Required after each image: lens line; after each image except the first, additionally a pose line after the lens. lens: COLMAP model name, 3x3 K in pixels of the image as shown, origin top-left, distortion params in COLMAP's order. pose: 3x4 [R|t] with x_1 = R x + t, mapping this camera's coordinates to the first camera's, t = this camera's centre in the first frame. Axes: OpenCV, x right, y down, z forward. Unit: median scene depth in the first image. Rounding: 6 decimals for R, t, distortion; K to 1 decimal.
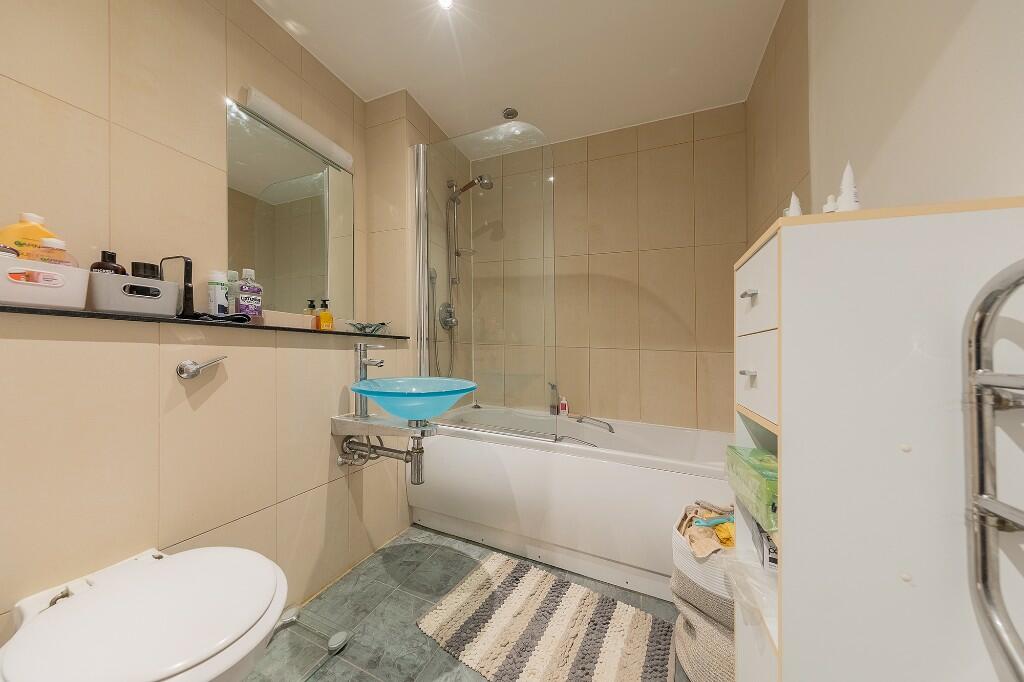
lens RADIAL K [[319.2, 0, 510.5], [0, 319.2, 343.3], [0, 0, 1]] dist [-0.009597, -0.000061]
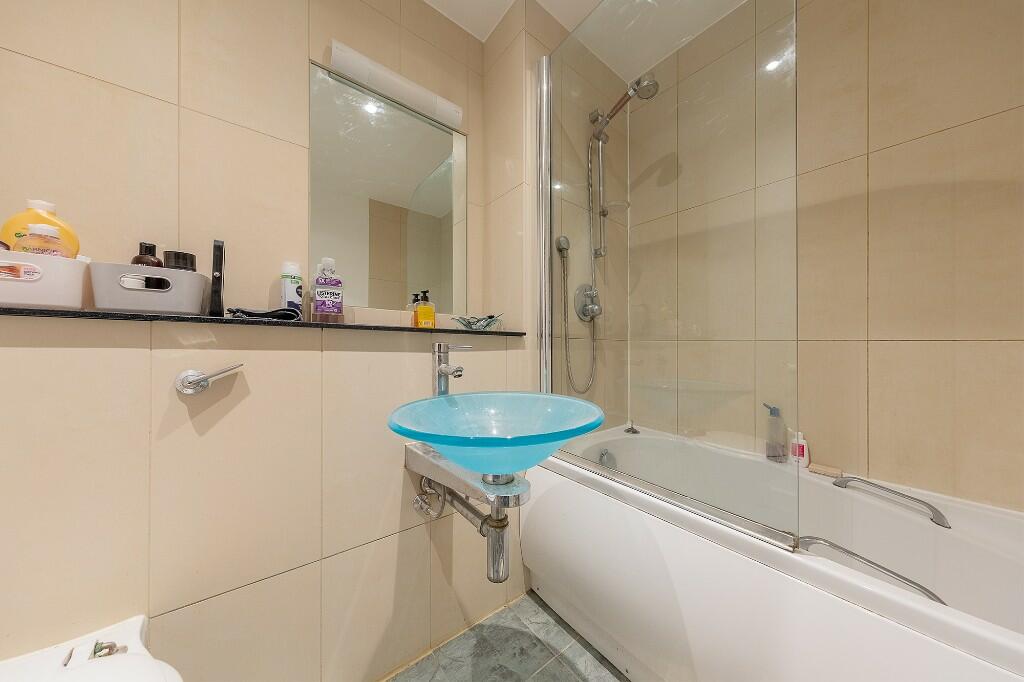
lens RADIAL K [[320.3, 0, 511.5], [0, 320.3, 364.1], [0, 0, 1]] dist [0.004905, -0.000031]
pose [[0.867745, 0.006042, -0.496973, 0.018285], [0.026564, 0.997933, 0.058515, 0.008190], [0.496300, -0.063978, 0.865791, 0.392604]]
